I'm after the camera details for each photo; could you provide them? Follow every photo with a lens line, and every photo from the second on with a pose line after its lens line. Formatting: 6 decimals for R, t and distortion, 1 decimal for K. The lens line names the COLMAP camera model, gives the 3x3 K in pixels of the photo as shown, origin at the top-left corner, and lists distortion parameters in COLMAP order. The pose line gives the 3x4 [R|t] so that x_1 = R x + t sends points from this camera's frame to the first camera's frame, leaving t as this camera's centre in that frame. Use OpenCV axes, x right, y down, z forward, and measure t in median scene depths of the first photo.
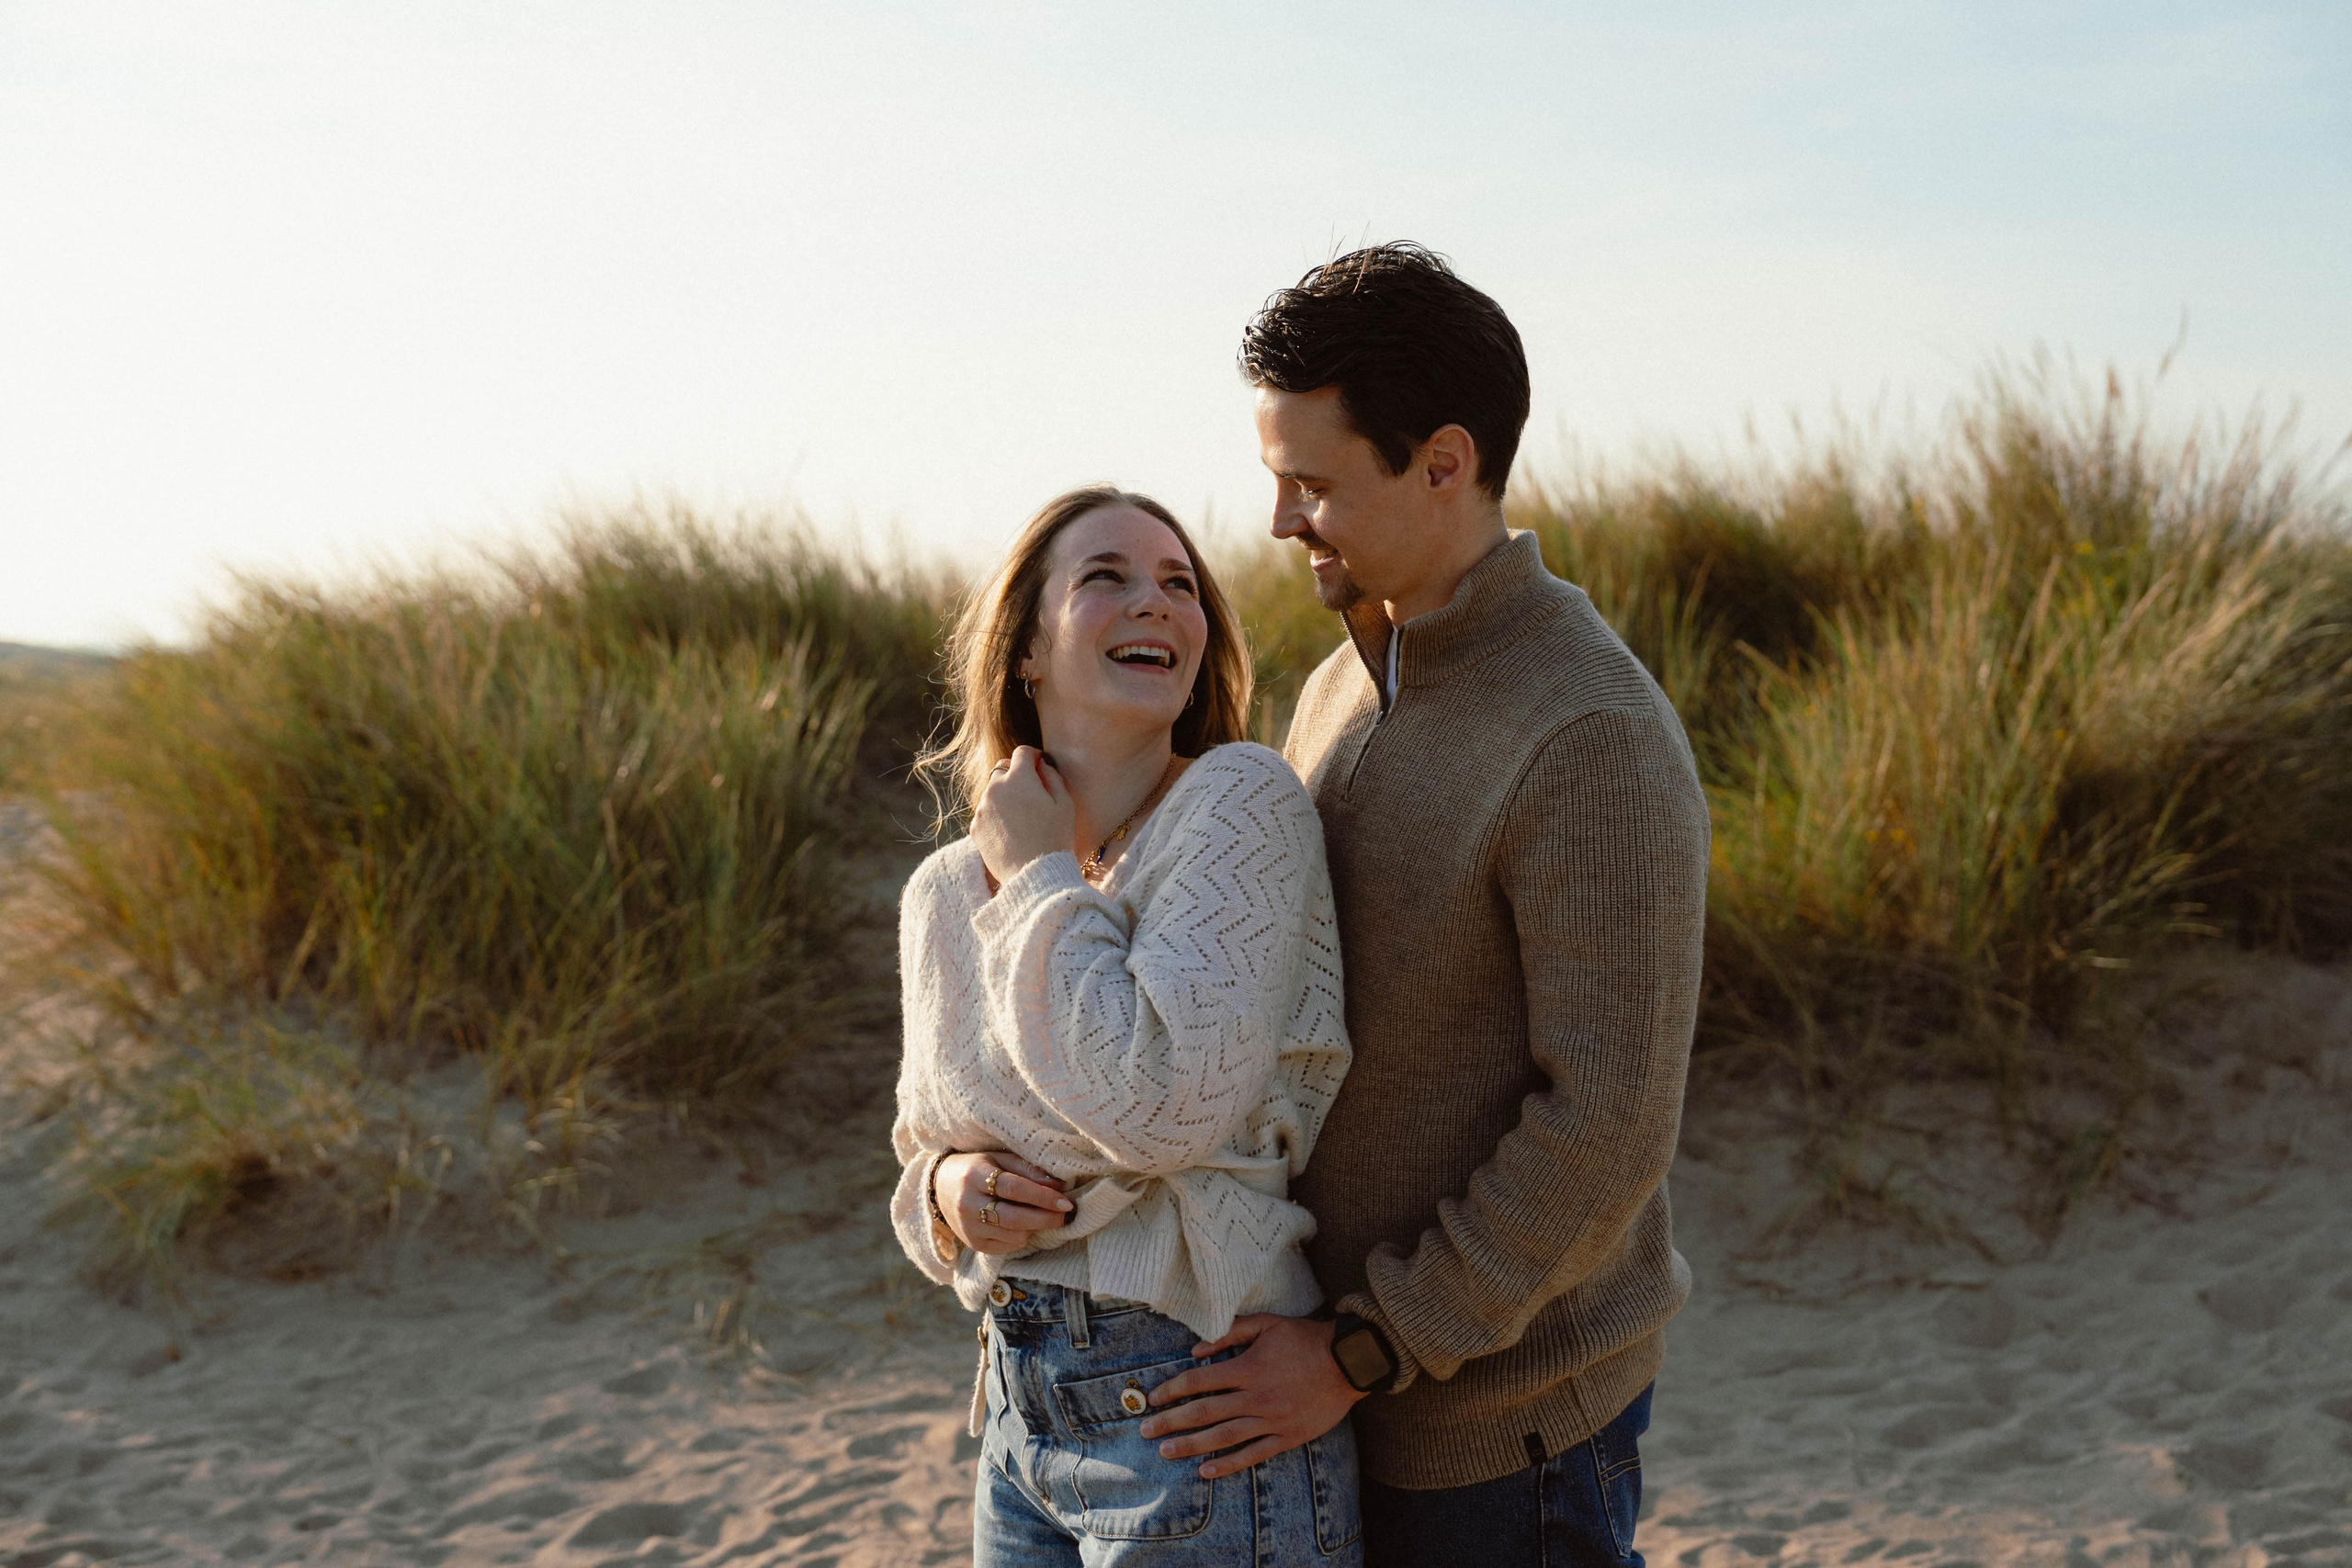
lens RADIAL K [[3100.7, 0, 1176.0], [0, 3100.7, 784.0], [0, 0, 1]] dist [0.011693, 0.021209]
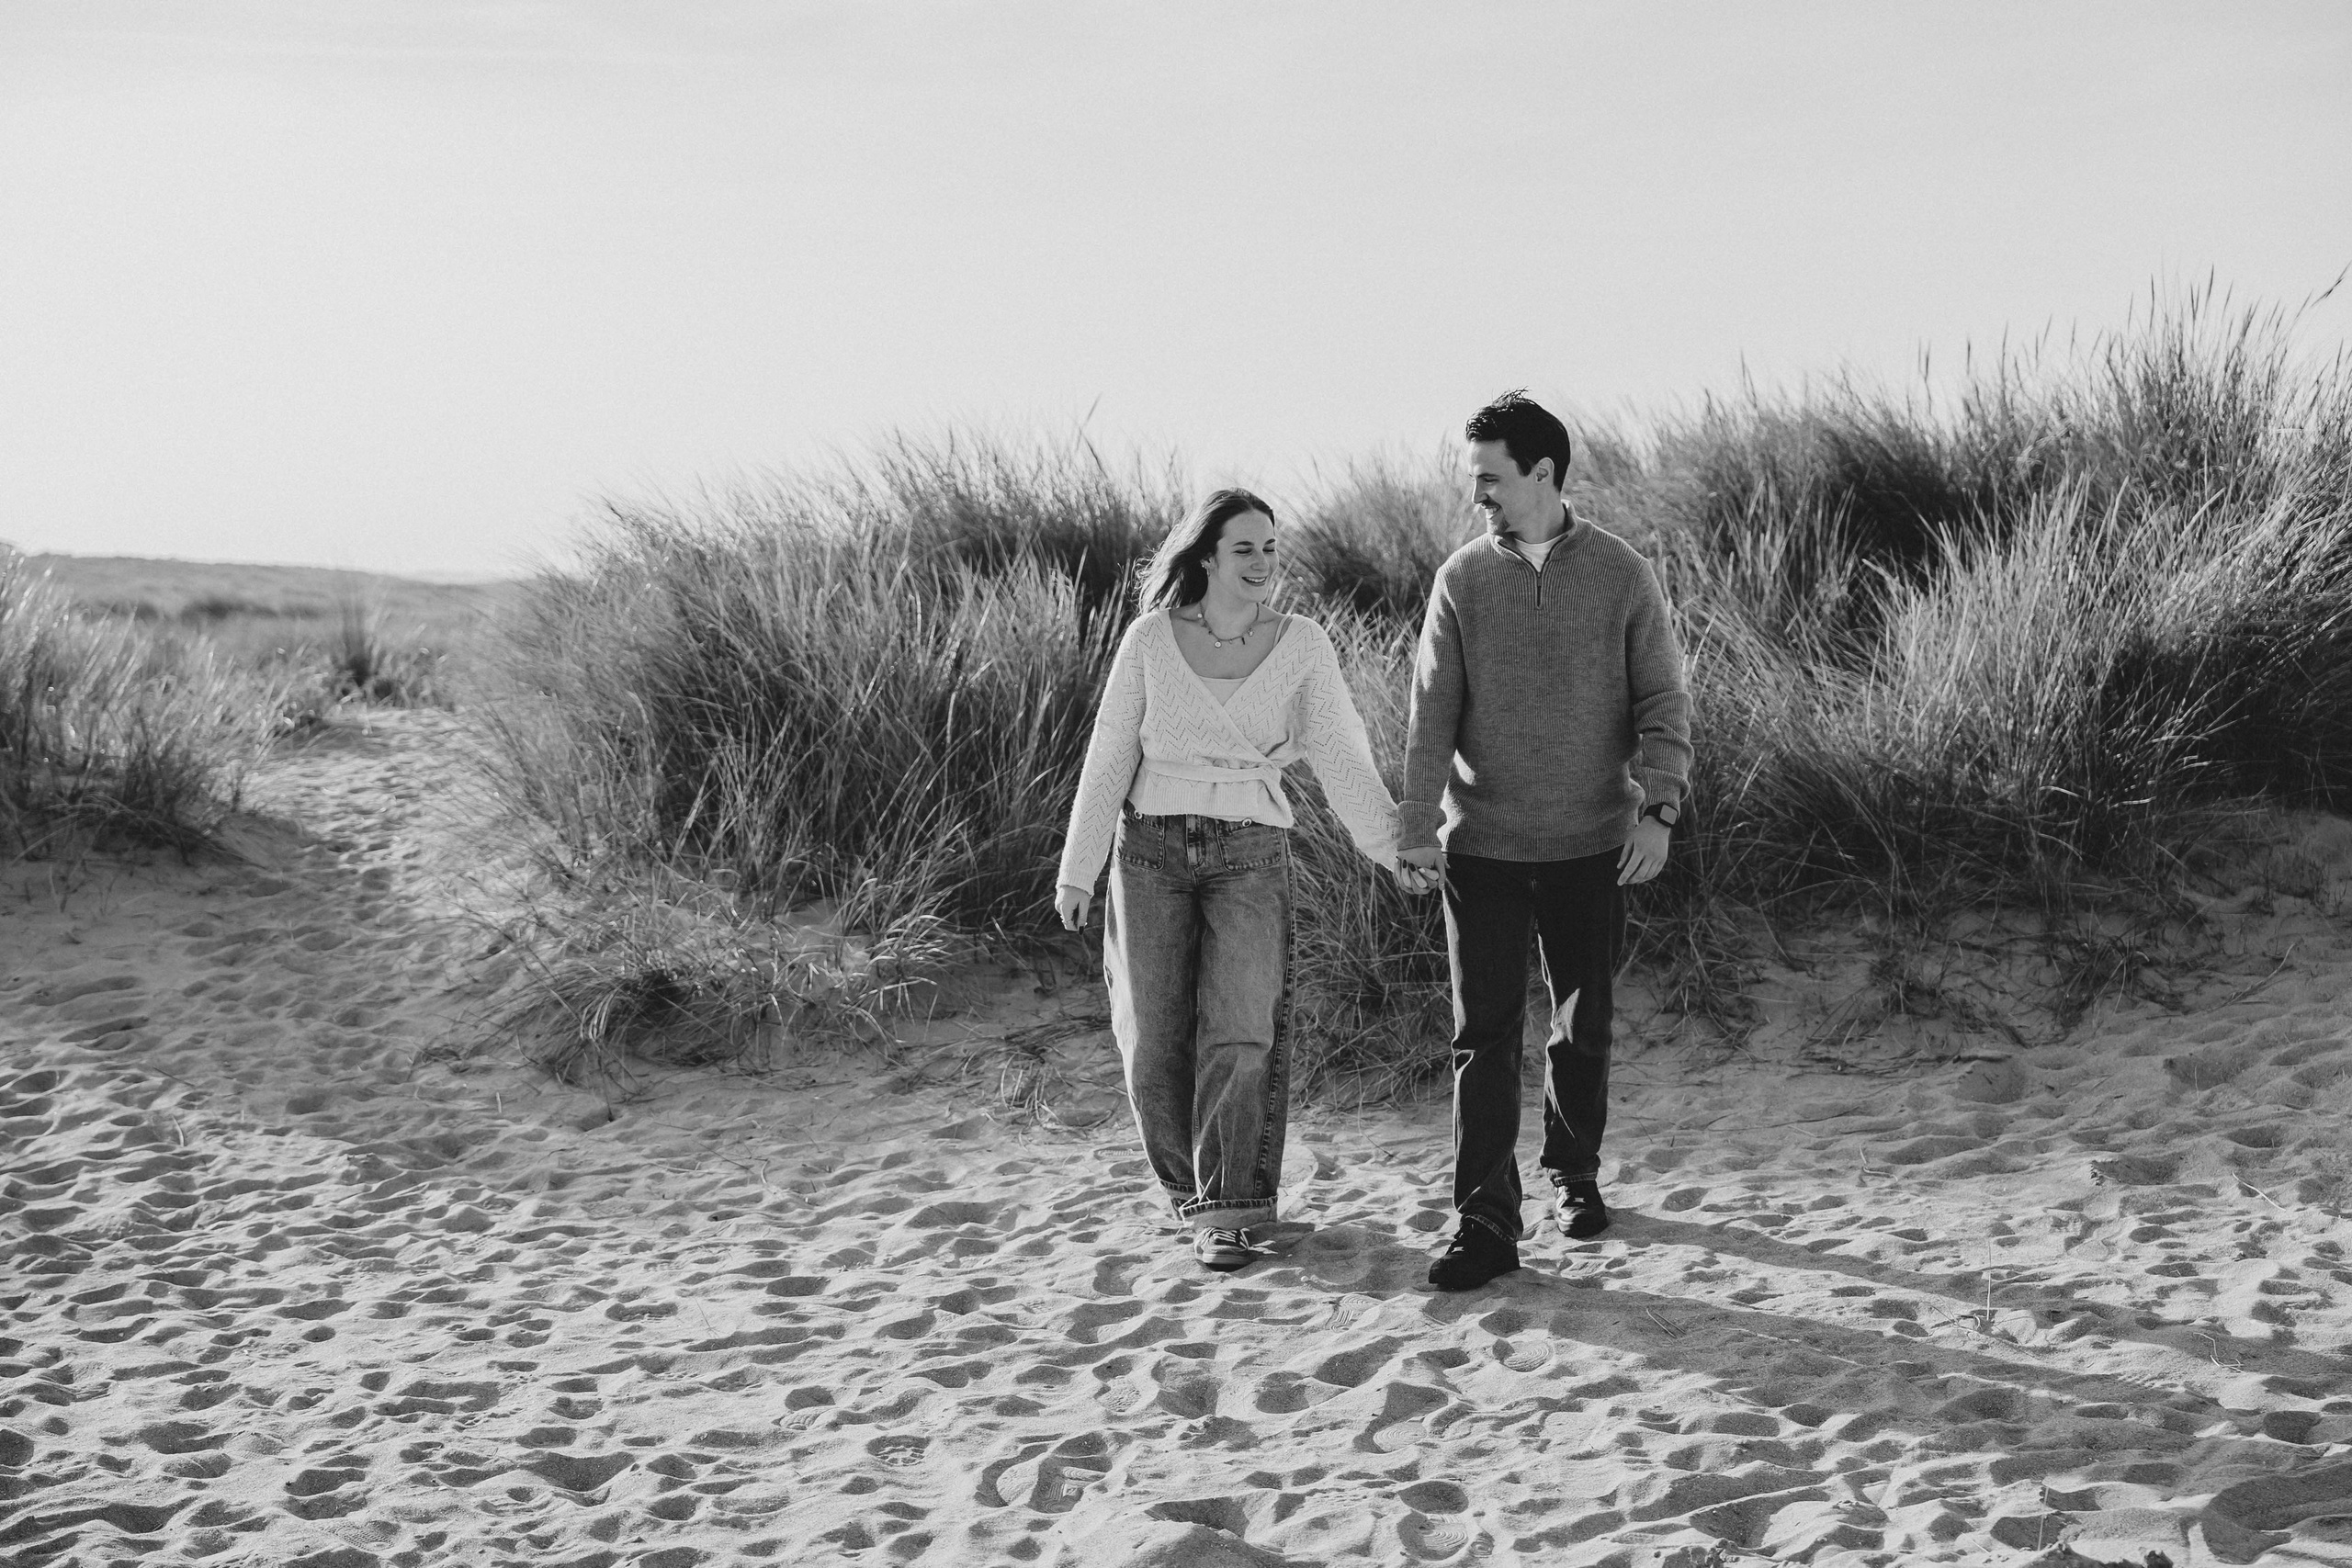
lens RADIAL K [[3242.6, 0, 1176.0], [0, 3242.6, 784.0], [0, 0, 1]] dist [0.023685, 0.061177]
pose [[0.994132, -0.009005, -0.107796, 0.063329], [0.011597, 0.999658, 0.023440, 0.013239], [0.107548, -0.024553, 0.993897, -0.325124]]
